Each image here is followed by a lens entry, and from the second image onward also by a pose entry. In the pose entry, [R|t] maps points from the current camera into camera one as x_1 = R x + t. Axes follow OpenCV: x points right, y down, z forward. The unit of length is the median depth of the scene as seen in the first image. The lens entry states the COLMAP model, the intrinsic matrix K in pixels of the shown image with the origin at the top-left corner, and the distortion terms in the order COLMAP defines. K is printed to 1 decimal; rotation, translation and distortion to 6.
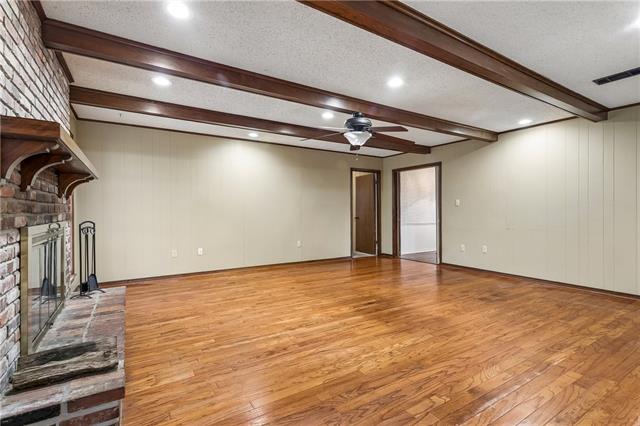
lens RADIAL K [[302.2, 0, 318.5], [0, 302.2, 211.7], [0, 0, 1]] dist [0.011485, -0.000561]
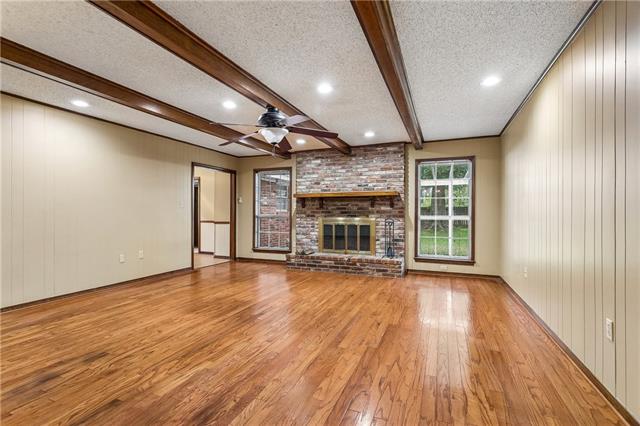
lens RADIAL K [[302.2, 0, 319.8], [0, 302.2, 214.6], [0, 0, 1]] dist [0.011485, -0.000561]
pose [[-0.811167, 0.002778, -0.584808, 0.627988], [0.001738, 0.999996, 0.002340, 0.000180], [0.584812, 0.000882, -0.811169, 2.061826]]
